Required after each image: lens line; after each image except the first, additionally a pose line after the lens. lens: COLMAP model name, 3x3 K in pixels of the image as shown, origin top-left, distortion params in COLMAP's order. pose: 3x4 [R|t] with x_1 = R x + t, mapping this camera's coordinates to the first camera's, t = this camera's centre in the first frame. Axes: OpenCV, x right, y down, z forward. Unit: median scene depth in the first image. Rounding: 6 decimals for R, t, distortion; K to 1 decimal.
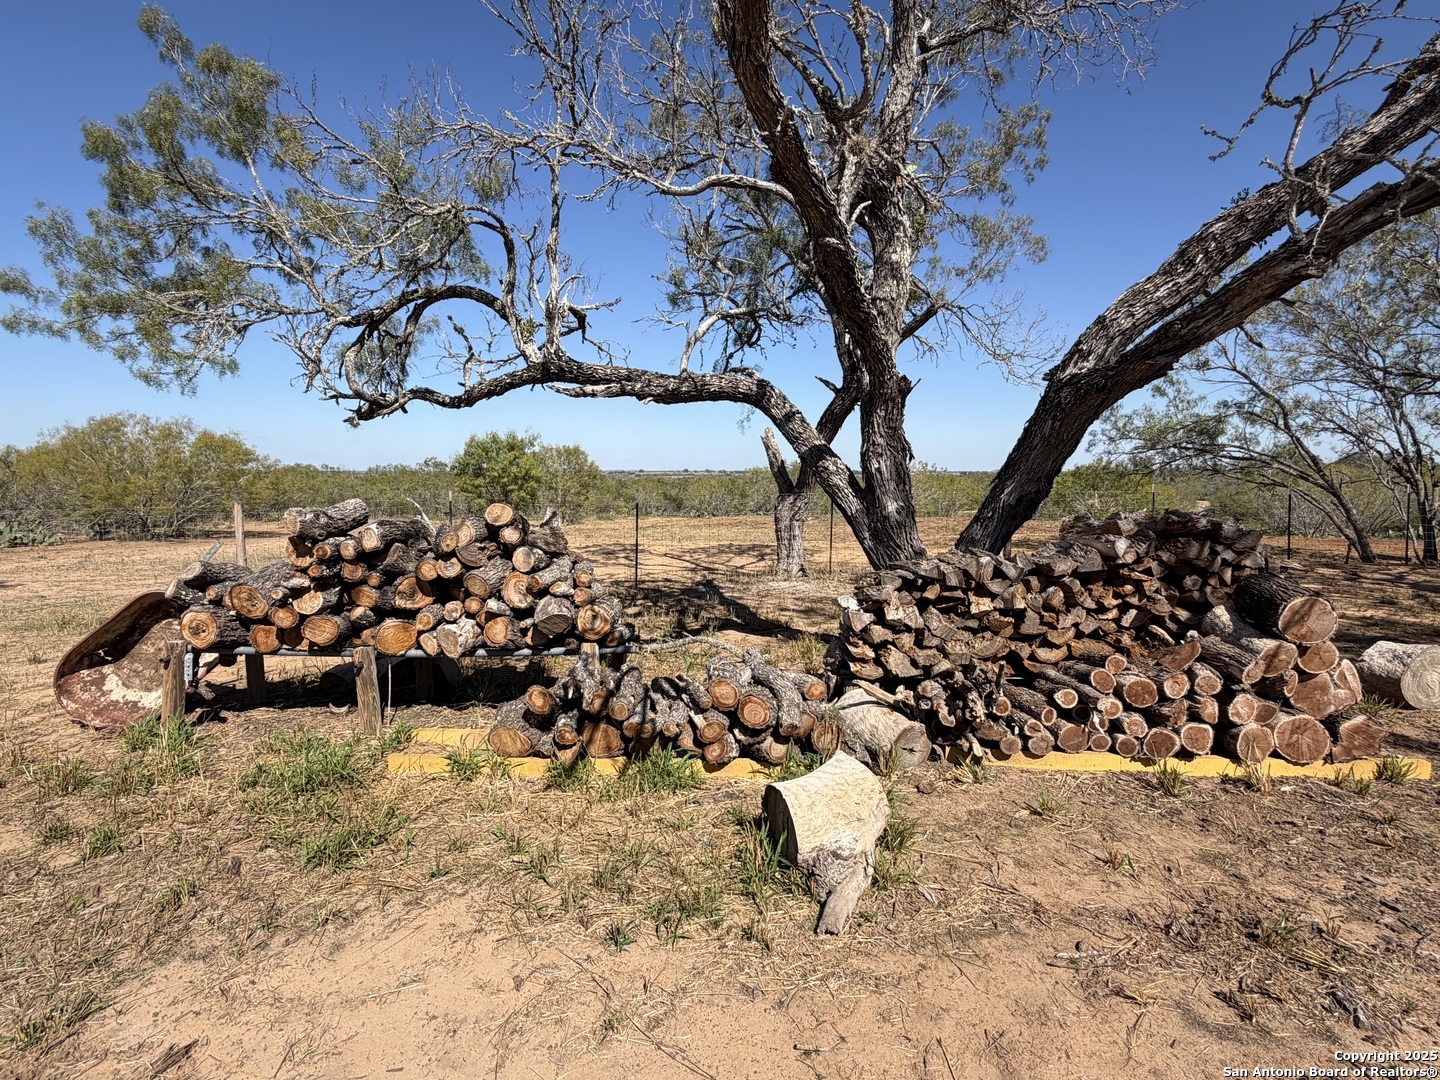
lens RADIAL K [[725.8, 0, 720.0], [0, 725.8, 540.0], [0, 0, 1]] dist [-0.000397, -0.000104]
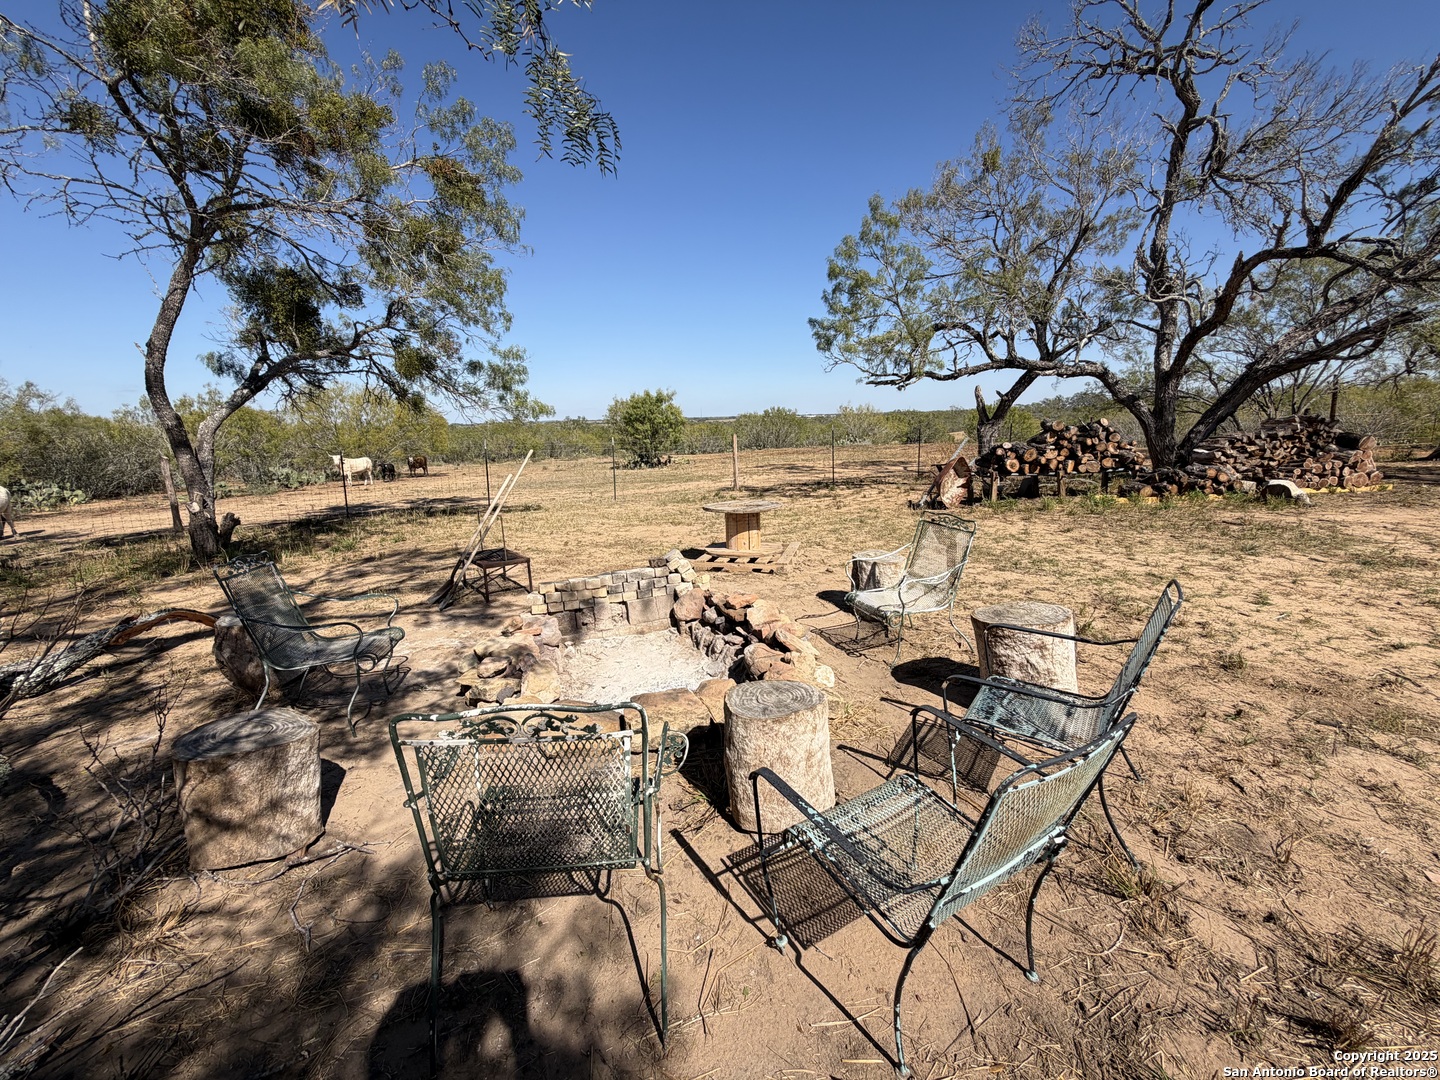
lens RADIAL K [[580.0, 0, 720.0], [0, 580.0, 540.0], [0, 0, 1]] dist [0.000702, 0.000045]
pose [[0.990382, -0.056963, 0.126094, -2.166037], [0.042363, 0.992394, 0.115580, 0.096337], [-0.131719, -0.109127, 0.985262, -1.128534]]
